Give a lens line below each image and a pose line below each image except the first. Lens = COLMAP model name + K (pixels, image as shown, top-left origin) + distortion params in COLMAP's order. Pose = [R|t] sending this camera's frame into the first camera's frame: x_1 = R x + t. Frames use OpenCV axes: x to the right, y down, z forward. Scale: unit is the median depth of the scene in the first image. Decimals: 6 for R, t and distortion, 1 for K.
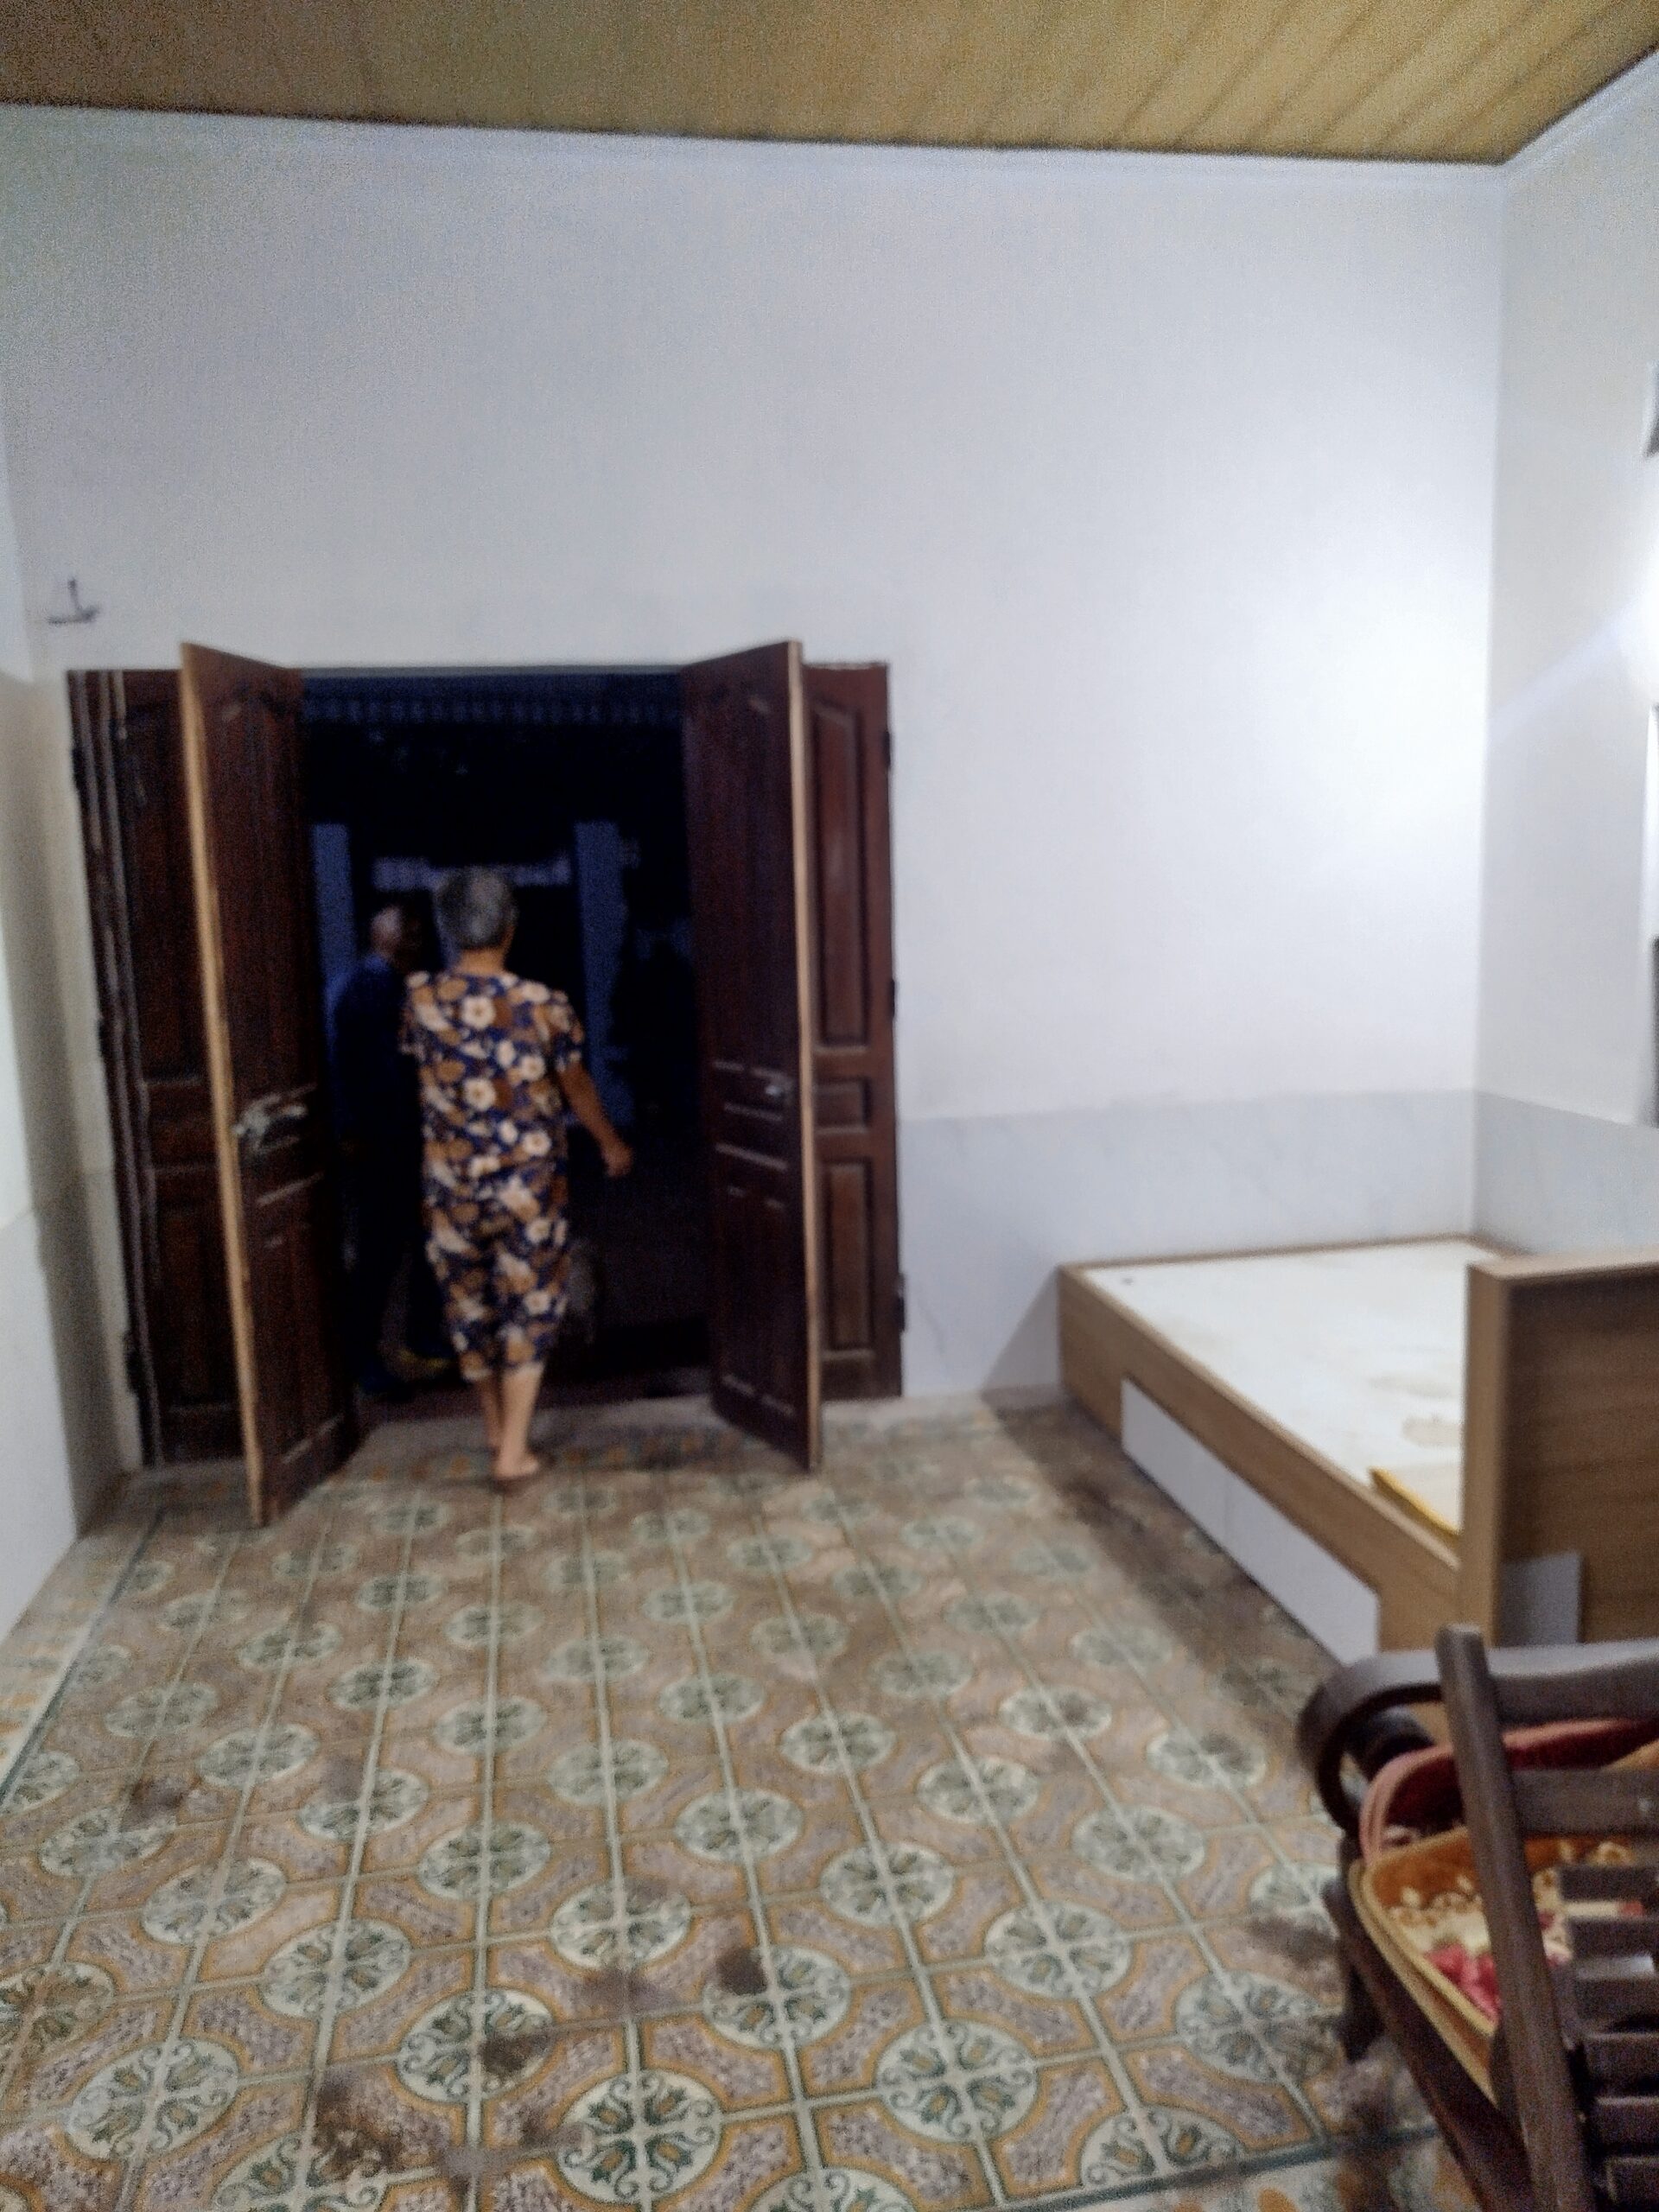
lens RADIAL K [[1559.7, 0, 764.1], [0, 1559.7, 1123.9], [0, 0, 1]] dist [0.002163, 0.007342]
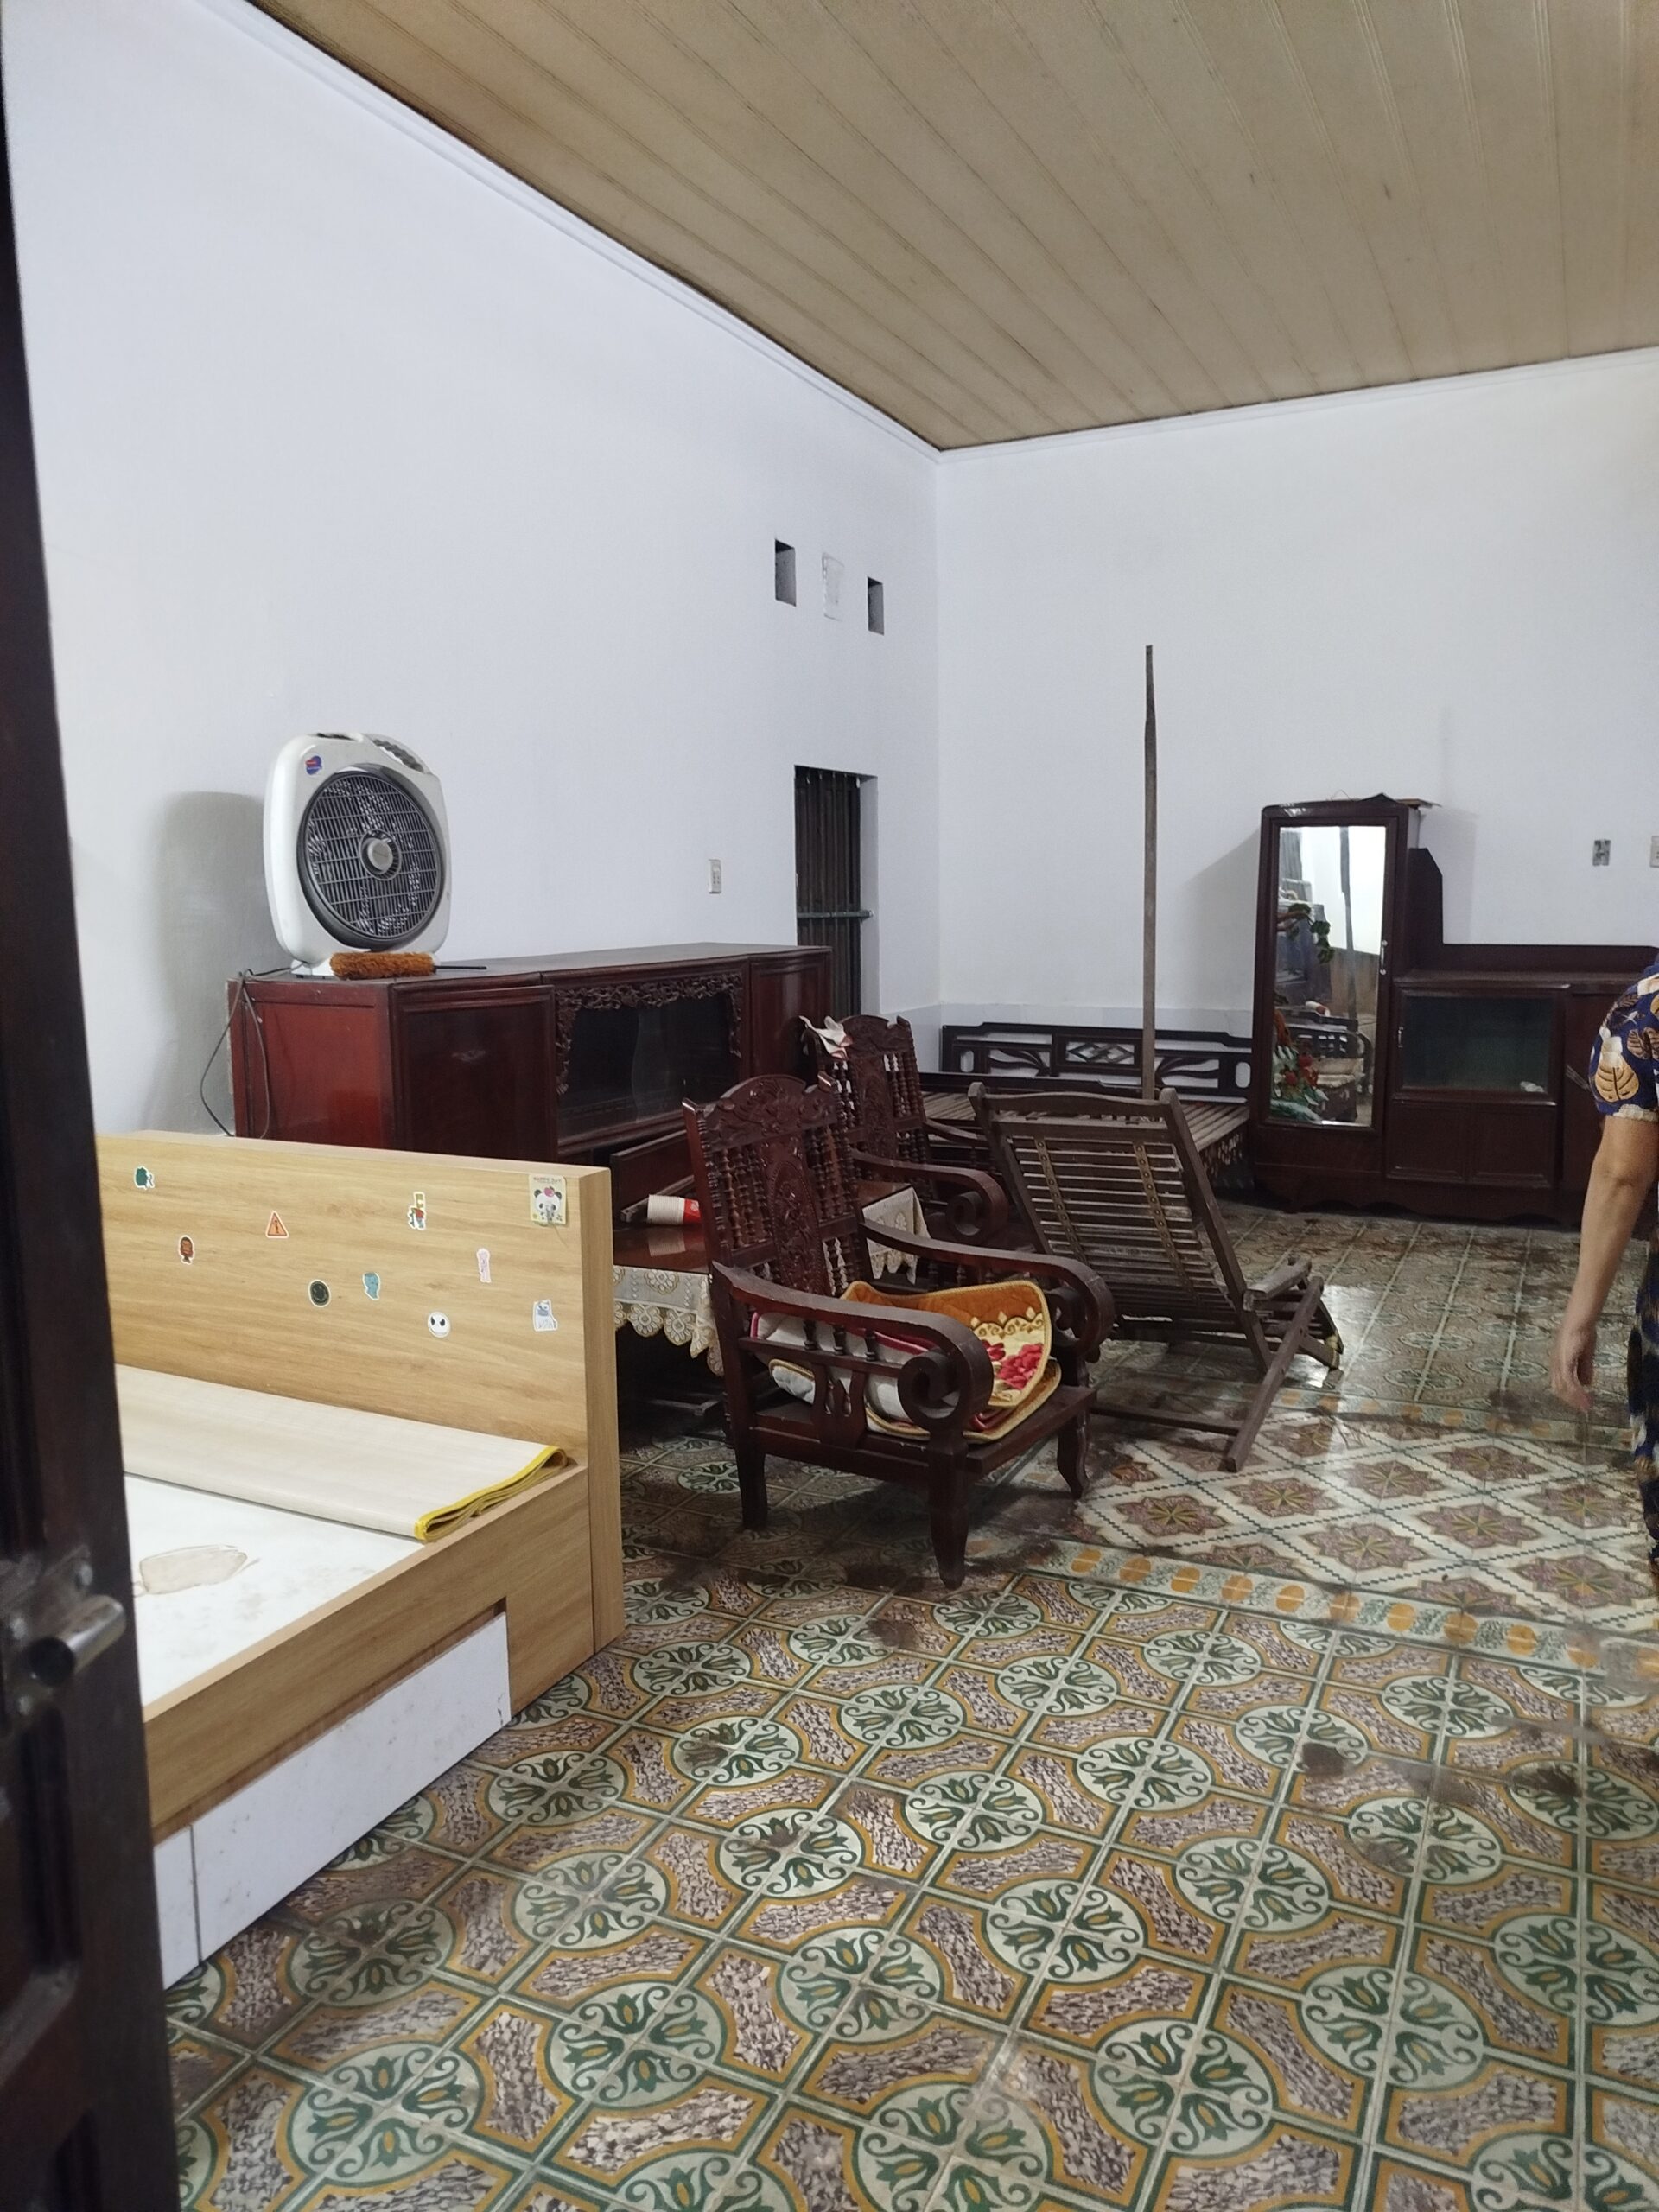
lens RADIAL K [[1559.7, 0, 845.1], [0, 1559.7, 1101.9], [0, 0, 1]] dist [0.002163, 0.007342]
pose [[-0.828113, -0.027327, 0.559895, -0.289501], [0.133186, 0.960618, 0.243873, -0.189016], [-0.544510, 0.276524, -0.791861, 1.637598]]
